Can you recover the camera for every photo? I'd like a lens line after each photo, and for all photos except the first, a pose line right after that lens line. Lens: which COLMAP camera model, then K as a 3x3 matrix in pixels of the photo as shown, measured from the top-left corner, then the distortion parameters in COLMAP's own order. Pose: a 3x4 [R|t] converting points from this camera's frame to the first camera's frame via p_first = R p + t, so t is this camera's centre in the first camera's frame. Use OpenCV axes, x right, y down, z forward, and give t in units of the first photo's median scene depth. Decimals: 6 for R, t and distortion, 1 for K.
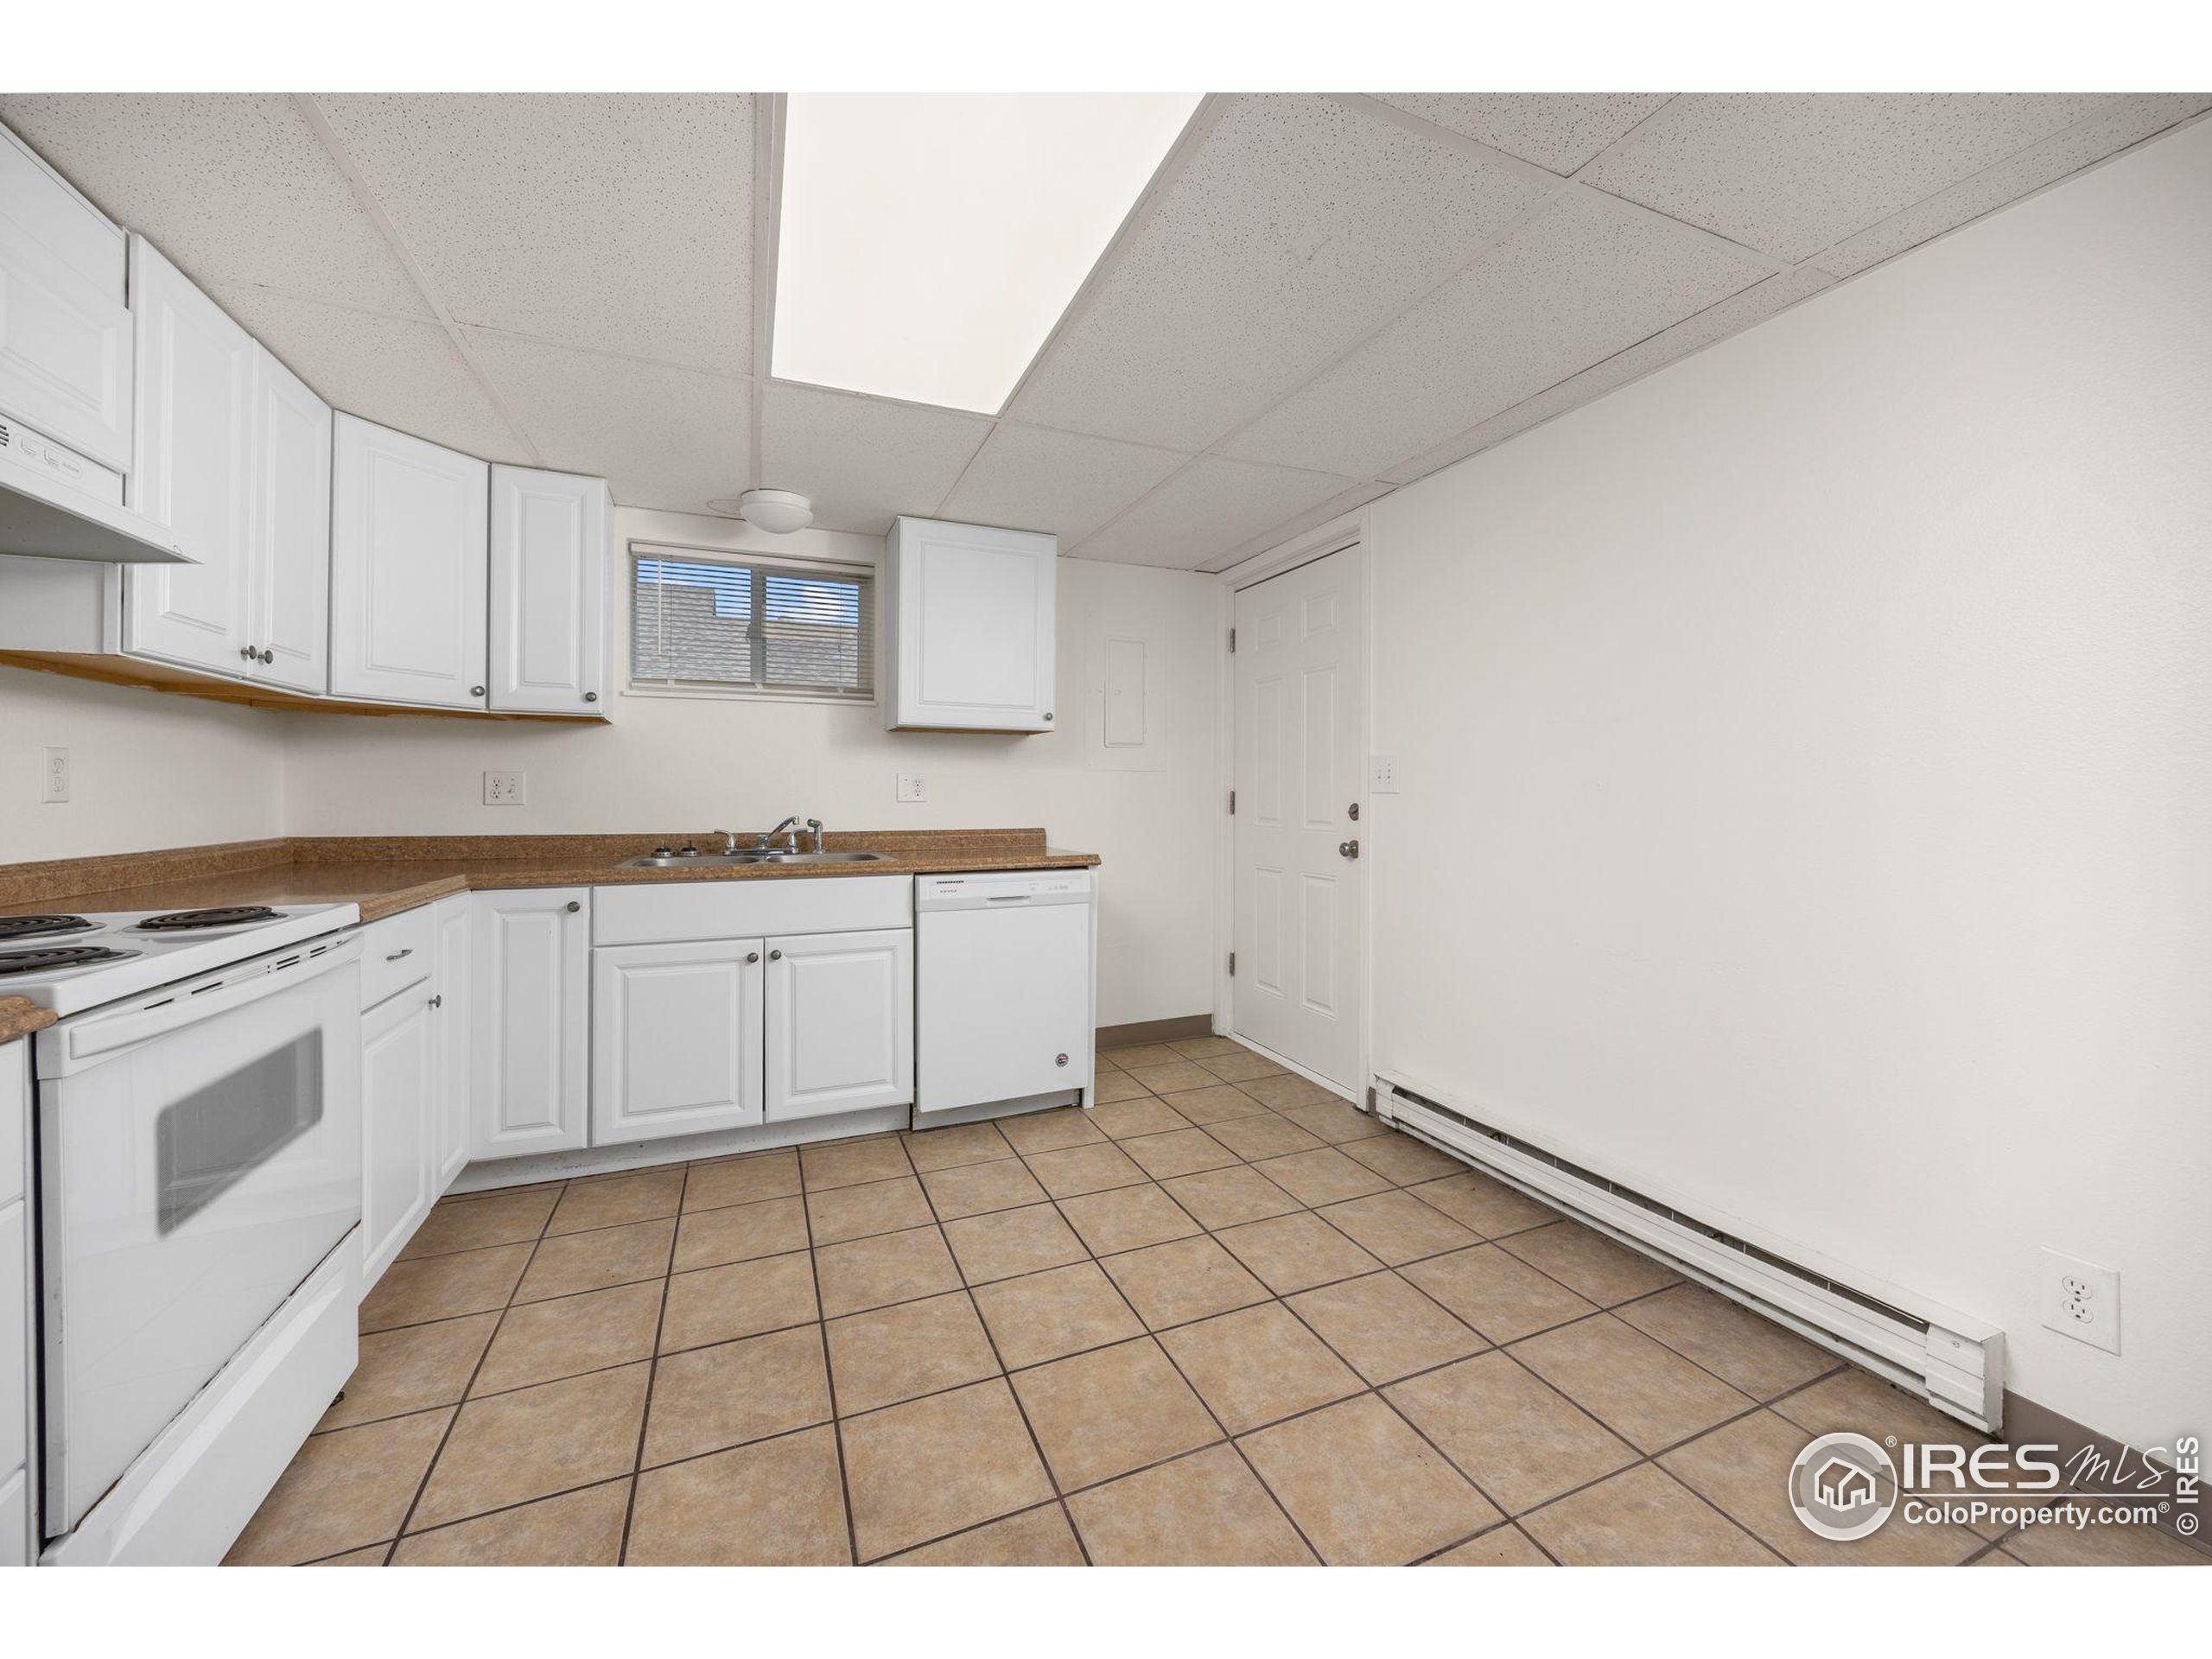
lens RADIAL K [[854.7, 0, 1115.3], [0, 854.7, 797.8], [0, 0, 1]] dist [-0.007433, -0.000064]
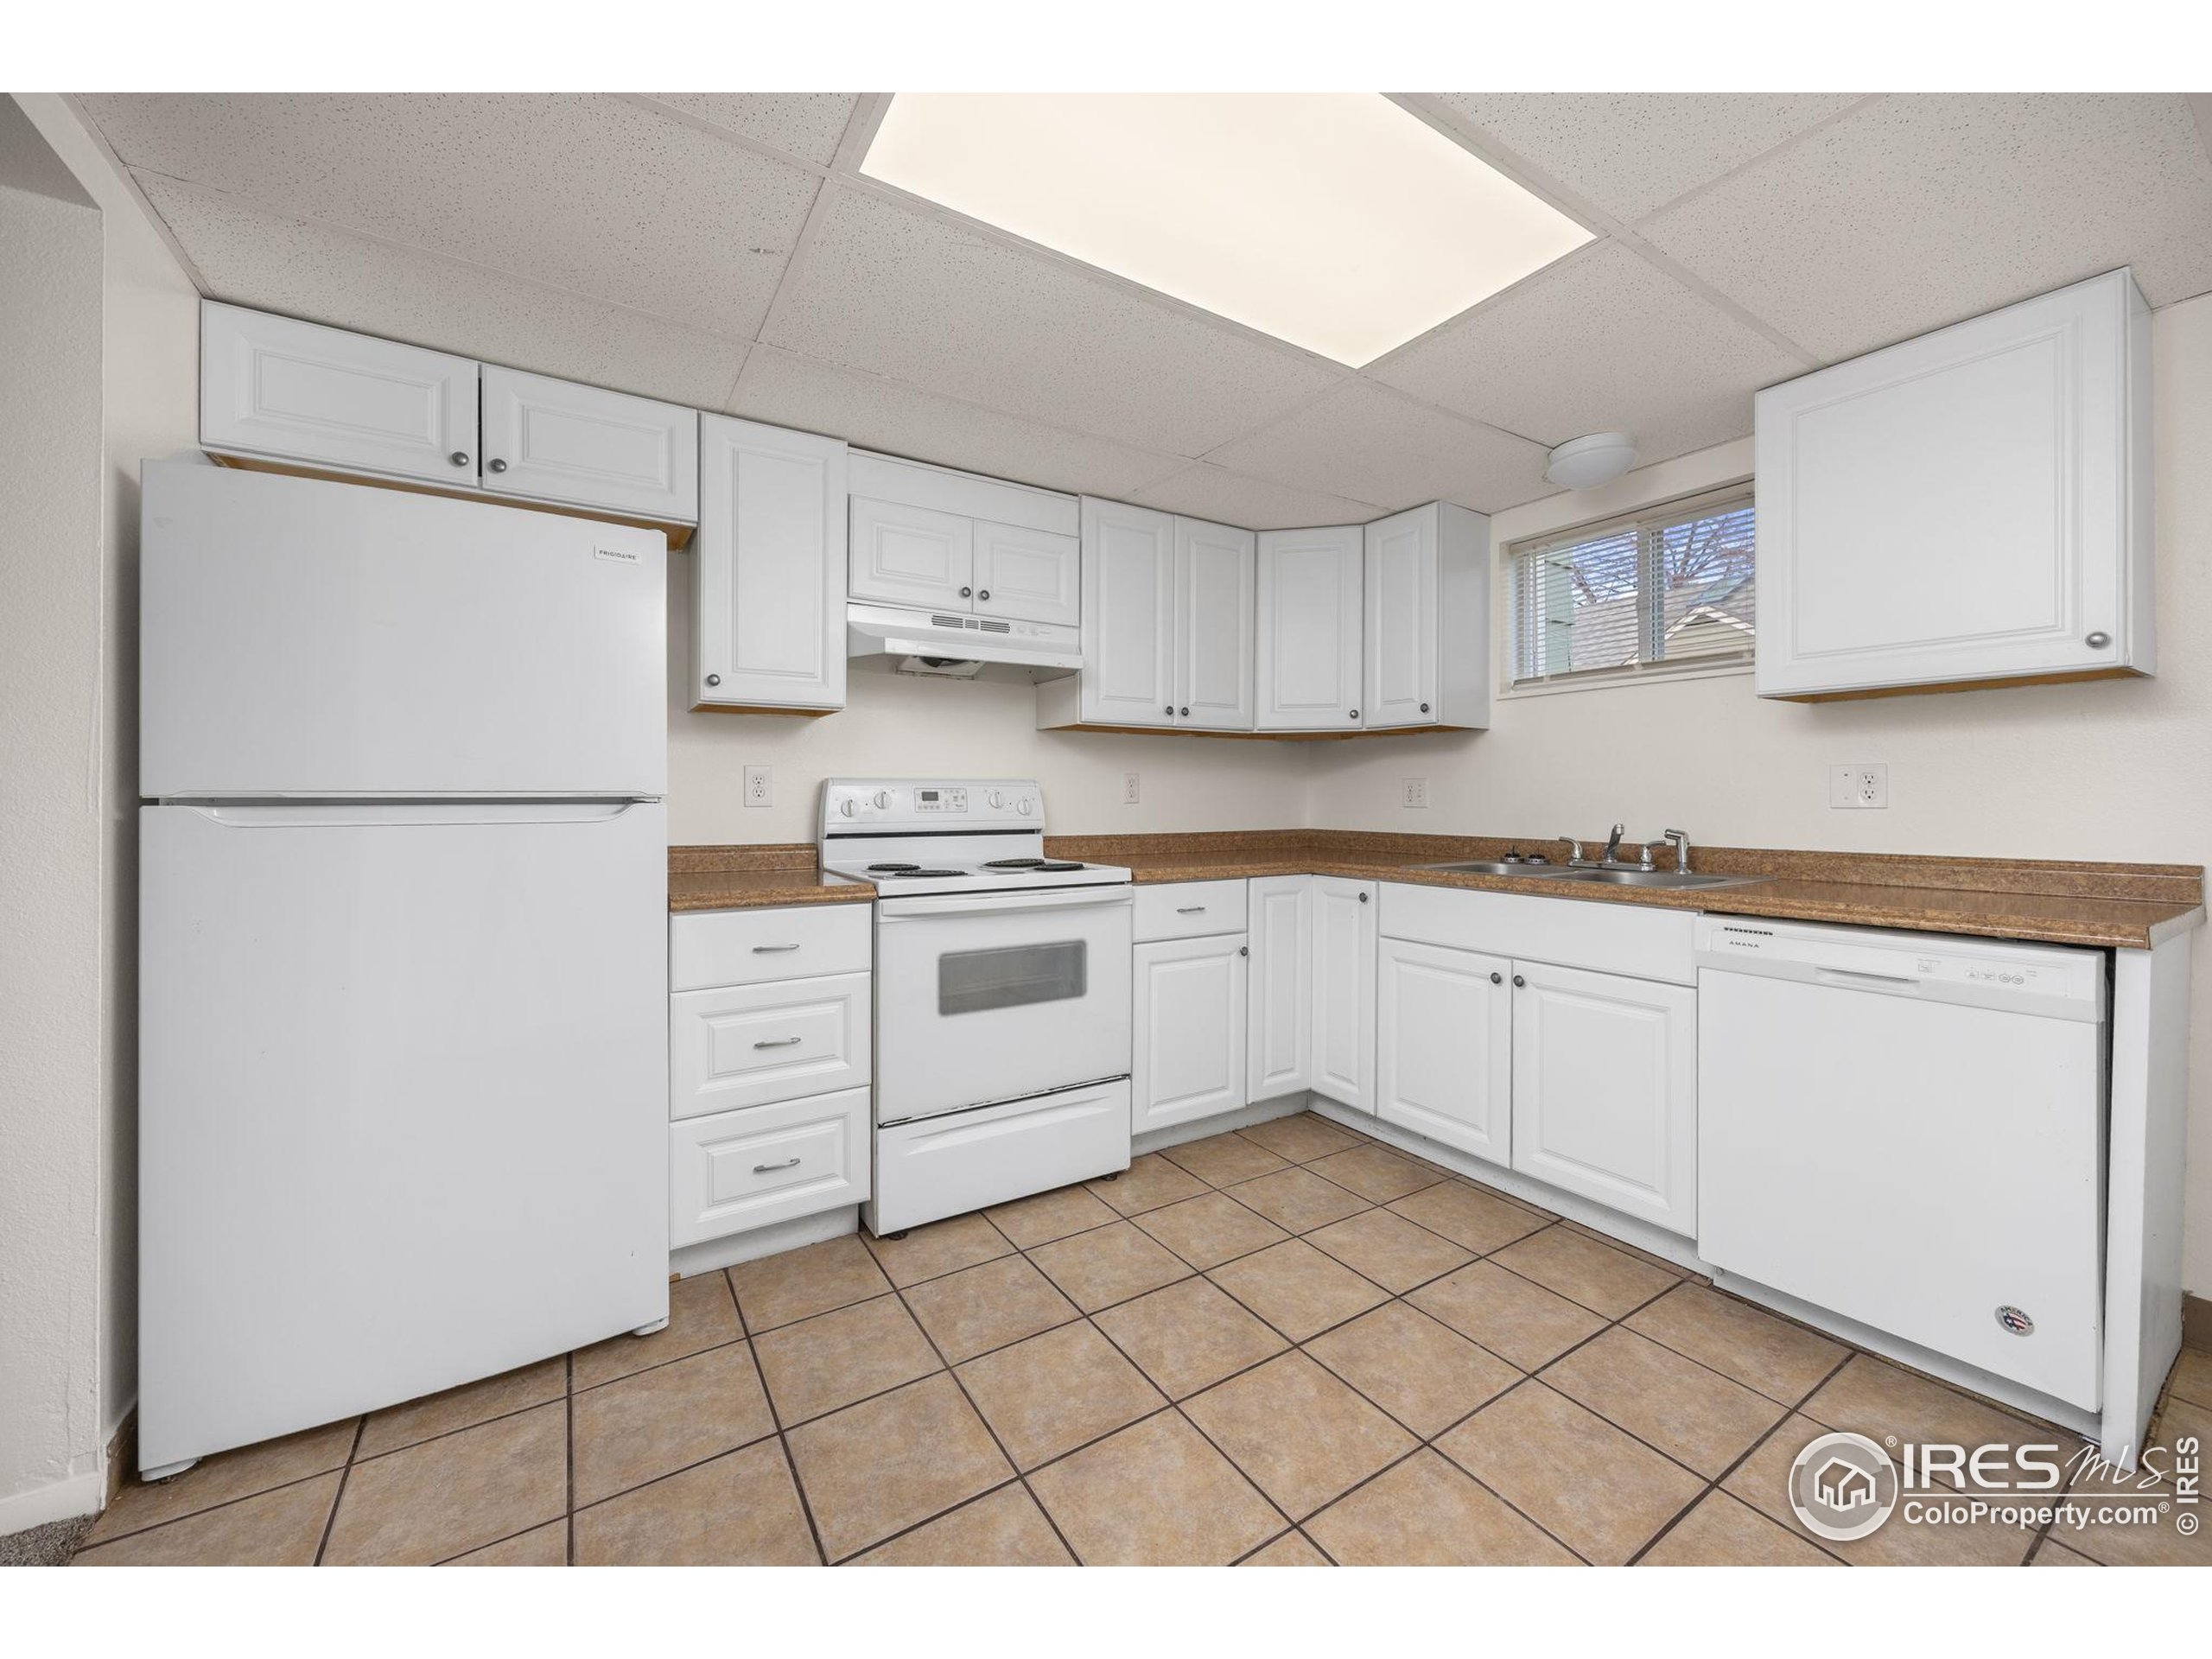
lens RADIAL K [[854.7, 0, 1099.7], [0, 854.7, 794.7], [0, 0, 1]] dist [-0.007433, -0.000064]
pose [[0.152145, -0.006549, -0.988336, 0.407267], [-0.001713, 0.999975, -0.006890, -0.000160], [0.988357, 0.002741, 0.152130, 0.448342]]
